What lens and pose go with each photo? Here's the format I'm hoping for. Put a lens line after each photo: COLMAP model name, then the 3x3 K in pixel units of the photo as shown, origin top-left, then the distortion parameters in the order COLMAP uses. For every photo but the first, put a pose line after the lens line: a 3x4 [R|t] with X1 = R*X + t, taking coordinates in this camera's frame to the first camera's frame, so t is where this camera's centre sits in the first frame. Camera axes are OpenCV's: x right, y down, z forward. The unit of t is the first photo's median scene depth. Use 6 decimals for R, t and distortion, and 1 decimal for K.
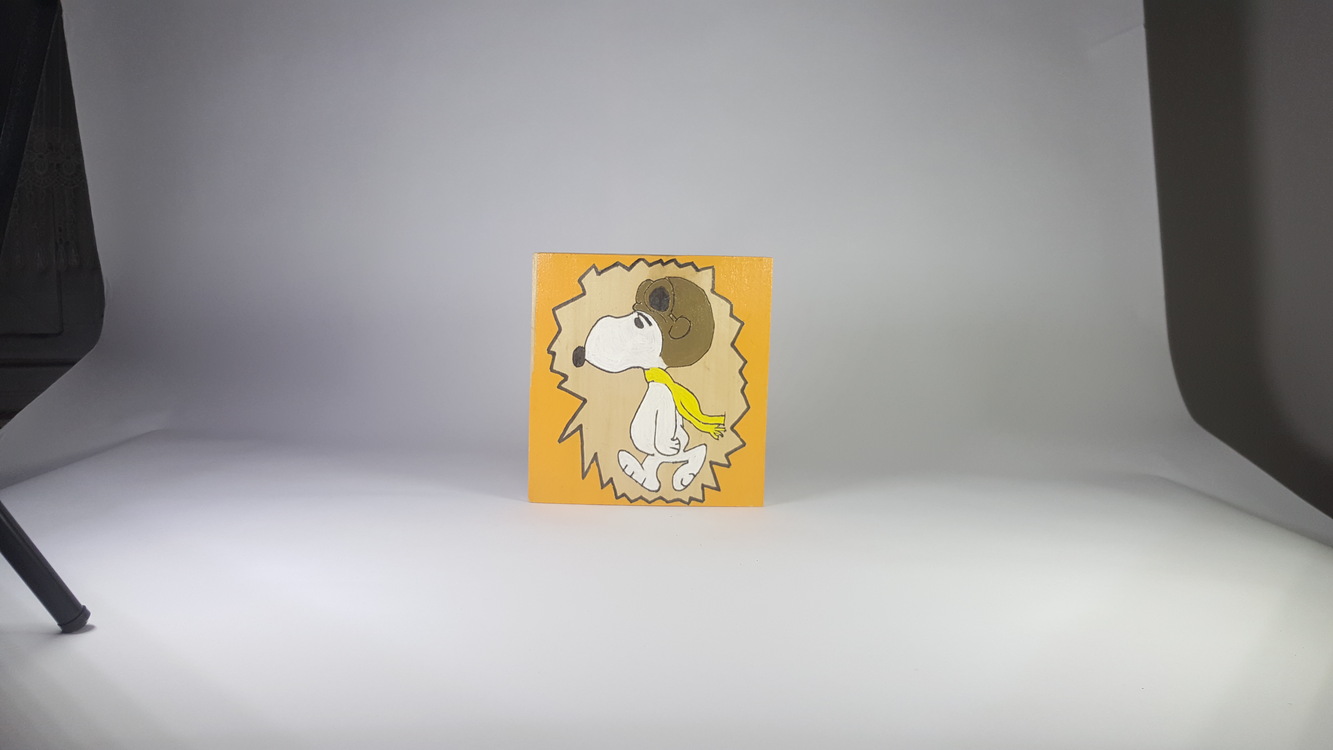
lens RADIAL K [[984.8, 0, 663.9], [0, 984.8, 364.3], [0, 0, 1]] dist [-0.000635, 0.000722]
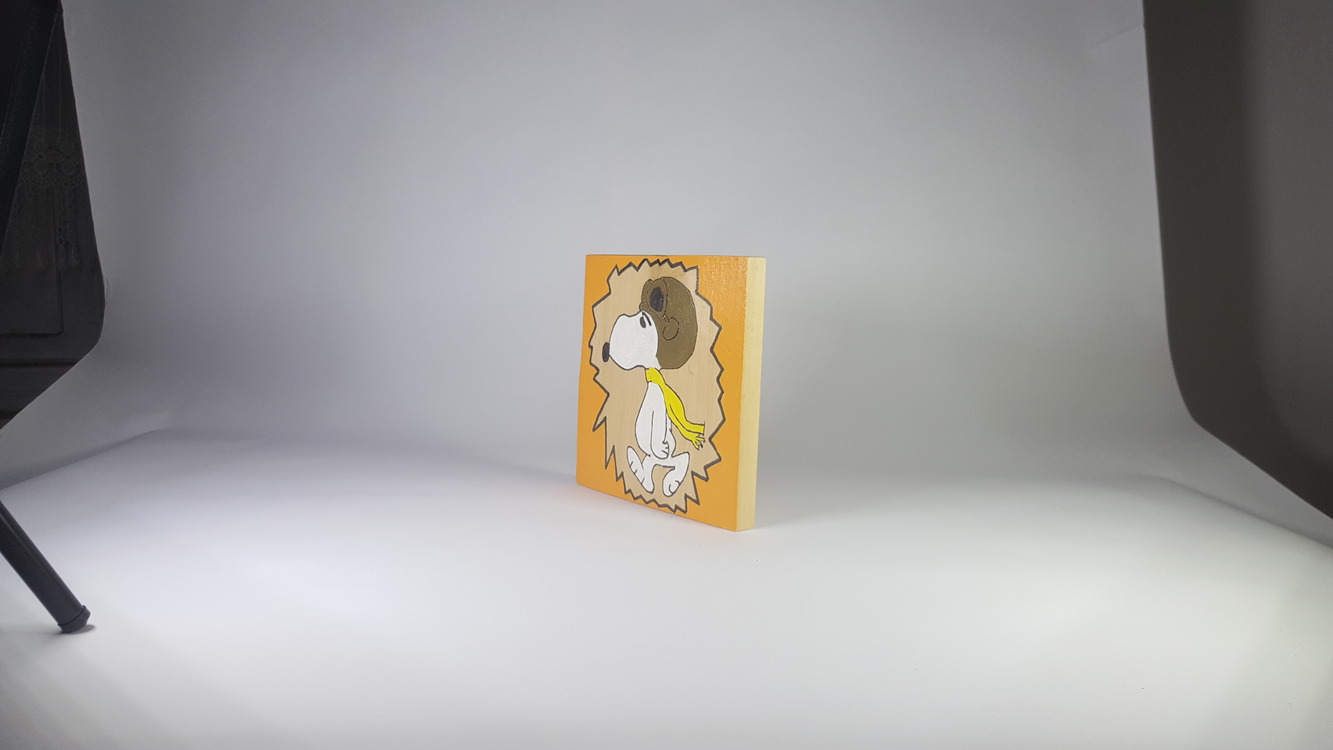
lens RADIAL K [[984.8, 0, 666.0], [0, 984.8, 377.2], [0, 0, 1]] dist [-0.000635, 0.000722]
pose [[0.641593, 0.077766, -0.763093, 0.758779], [-0.114246, 0.993439, 0.005185, 0.006065], [0.758490, 0.083854, 0.646268, 0.362246]]
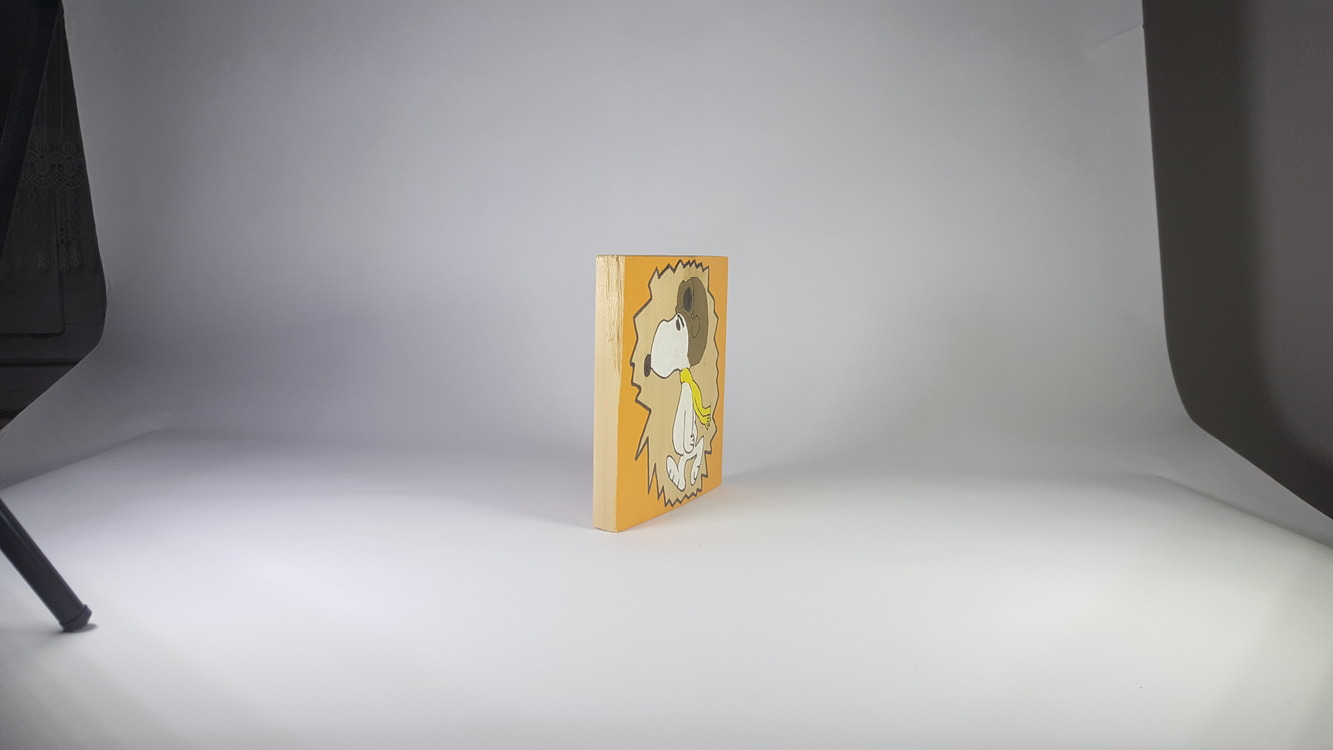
lens RADIAL K [[984.8, 0, 667.2], [0, 984.8, 375.7], [0, 0, 1]] dist [-0.000635, 0.000722]
pose [[0.506216, -0.119930, 0.854027, -0.873799], [0.097203, 0.991908, 0.081676, -0.072427], [-0.856911, 0.041668, 0.513777, 0.494923]]
